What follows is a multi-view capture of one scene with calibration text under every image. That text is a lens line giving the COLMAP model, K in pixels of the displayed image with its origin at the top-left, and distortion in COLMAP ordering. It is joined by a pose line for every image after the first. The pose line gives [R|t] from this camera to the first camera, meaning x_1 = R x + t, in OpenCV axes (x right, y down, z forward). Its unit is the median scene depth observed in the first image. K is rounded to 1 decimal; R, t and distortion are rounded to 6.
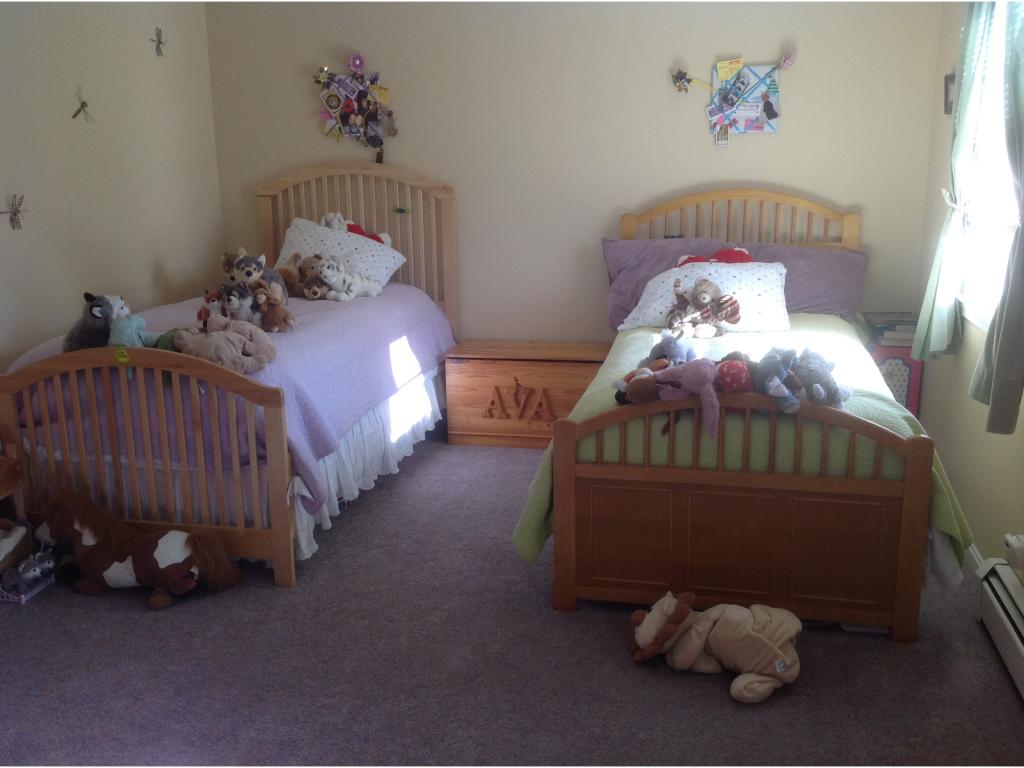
lens RADIAL K [[1031.9, 0, 512.0], [0, 1031.9, 384.0], [0, 0, 1]] dist [0.144026, -0.284760]
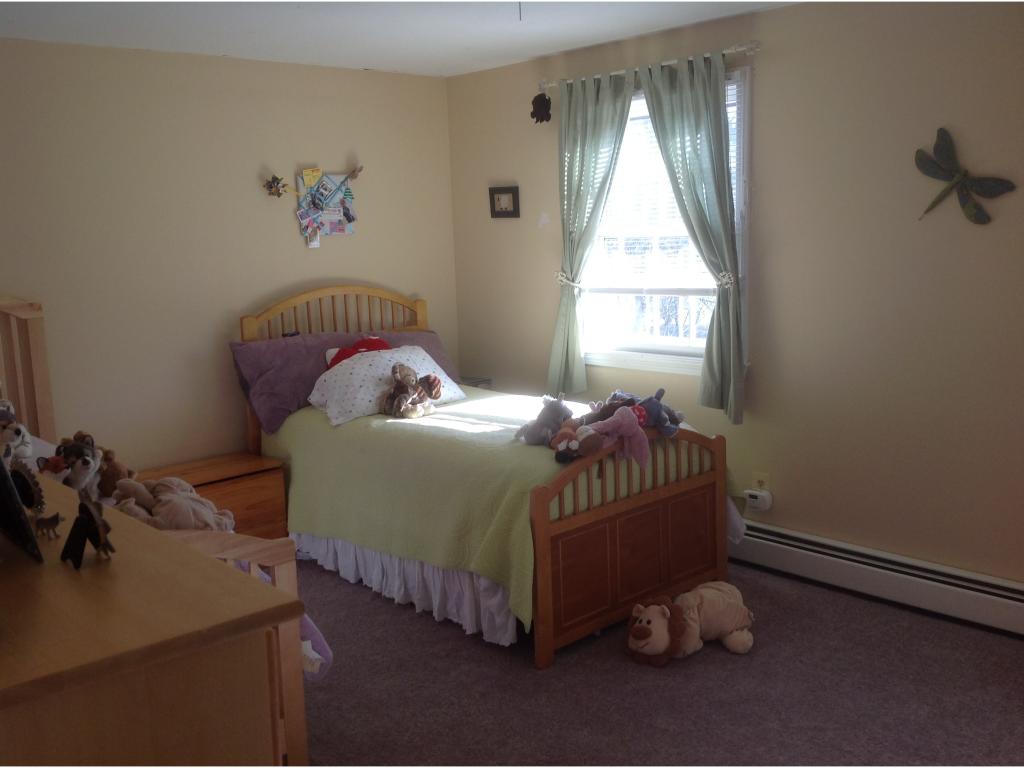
lens RADIAL K [[1019.3, 0, 512.0], [0, 1019.3, 384.0], [0, 0, 1]] dist [0.044865, -0.013137]
pose [[0.538017, -0.136107, 0.831873, -0.584387], [0.220548, 0.975229, 0.016921, -0.066422], [-0.813570, 0.174364, 0.554708, 0.289474]]
